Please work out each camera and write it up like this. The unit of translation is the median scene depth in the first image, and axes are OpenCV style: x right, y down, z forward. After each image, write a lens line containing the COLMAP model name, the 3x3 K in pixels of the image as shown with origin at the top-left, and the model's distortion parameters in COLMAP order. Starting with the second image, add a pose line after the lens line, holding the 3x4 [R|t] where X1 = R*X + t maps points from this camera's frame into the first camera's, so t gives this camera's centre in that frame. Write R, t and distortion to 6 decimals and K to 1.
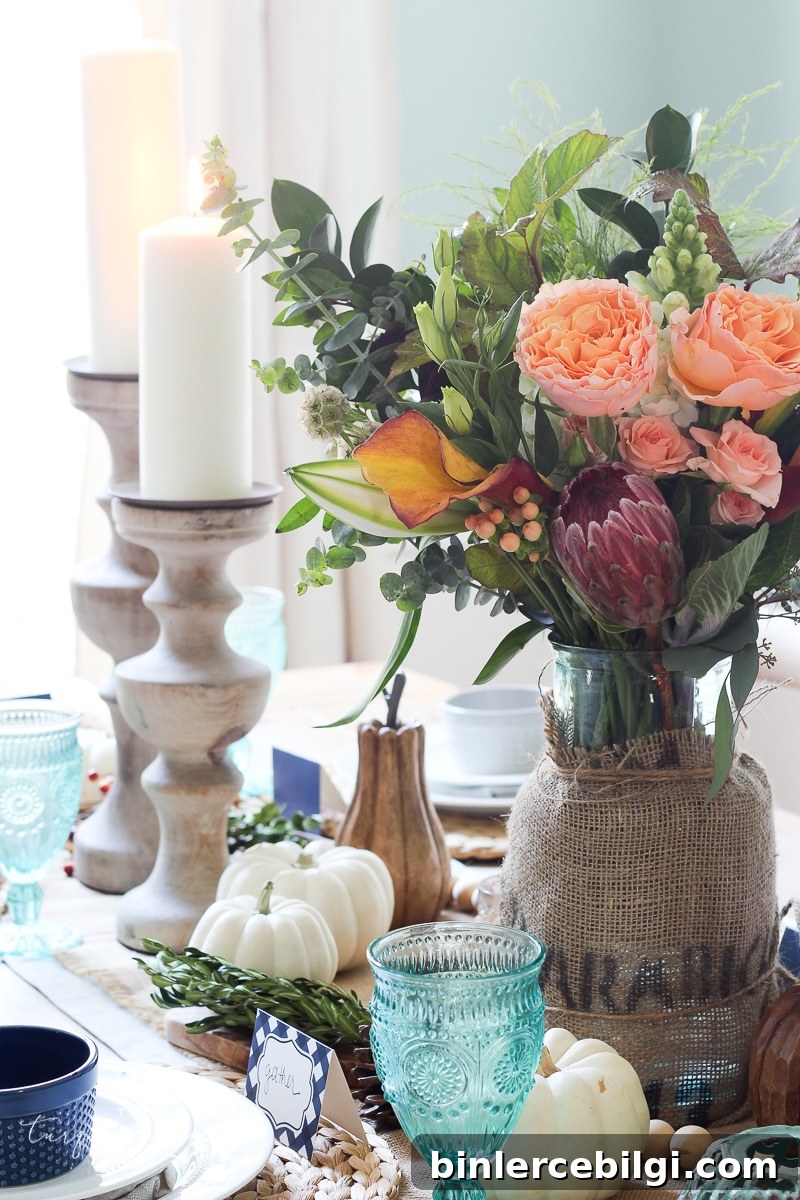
lens RADIAL K [[2735.0, 0, 400.0], [0, 2735.0, 600.0], [0, 0, 1]] dist [-0.109649, -0.035394]
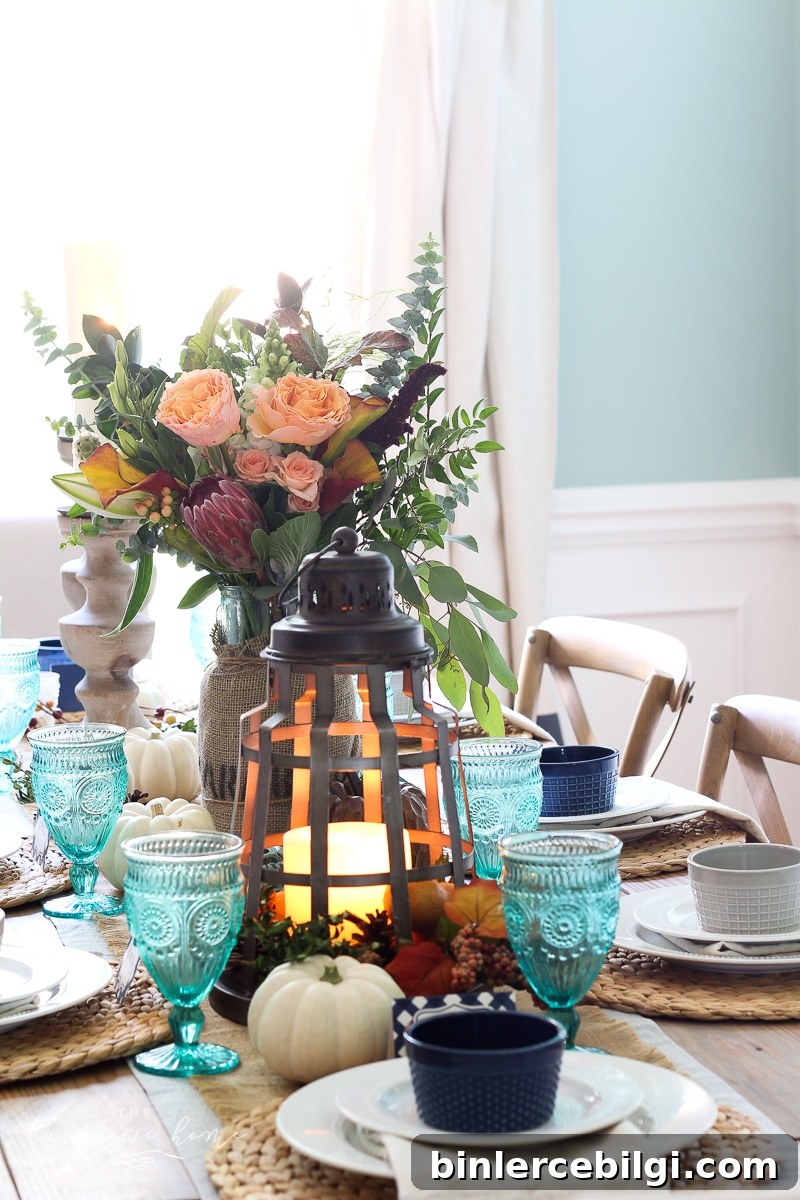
lens RADIAL K [[2735.0, 0, 400.0], [0, 2735.0, 600.0], [0, 0, 1]] dist [-0.109649, -0.035394]
pose [[0.970537, 0.021721, -0.239973, 0.585242], [-0.035601, 0.997925, -0.053655, 0.114710], [0.238309, 0.060617, 0.969296, -0.633761]]
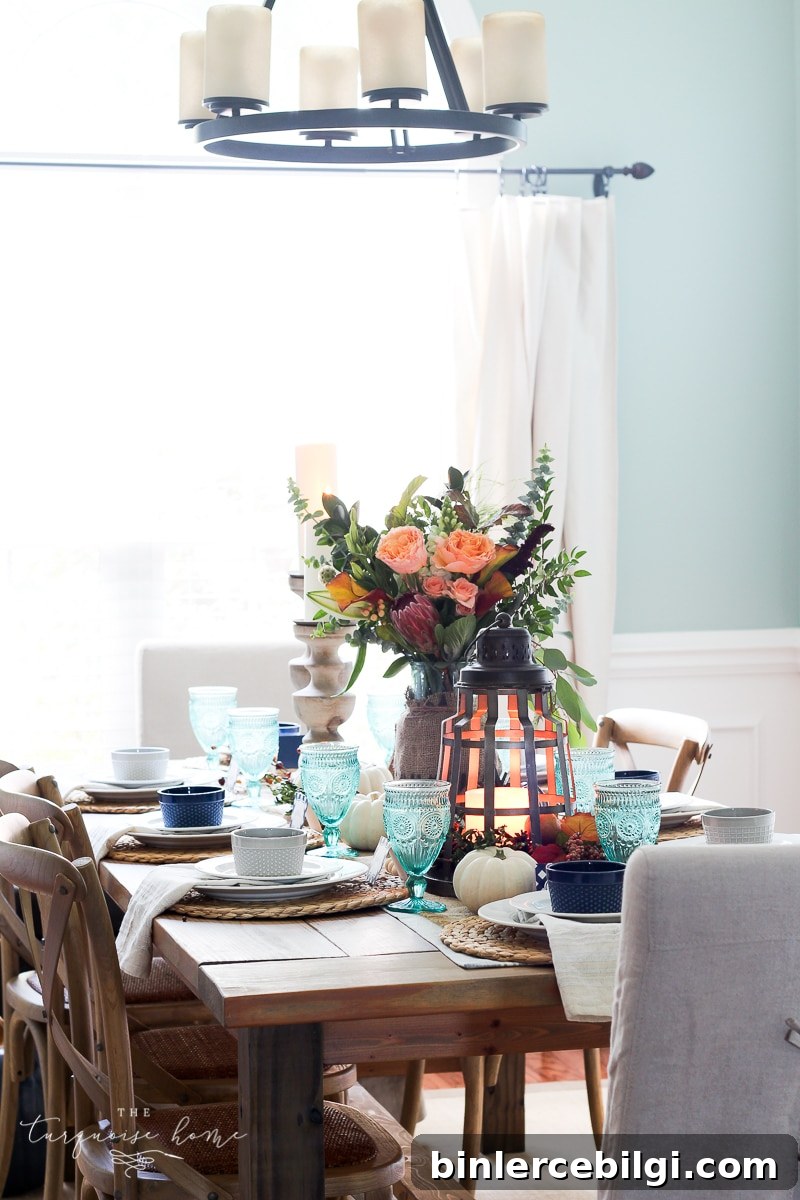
lens RADIAL K [[2735.0, 0, 400.0], [0, 2735.0, 600.0], [0, 0, 1]] dist [-0.109649, -0.035394]
pose [[0.966209, 0.011656, -0.257495, 0.758169], [-0.045336, 0.991089, -0.125252, 0.300233], [0.253740, 0.132694, 0.958127, -1.637598]]
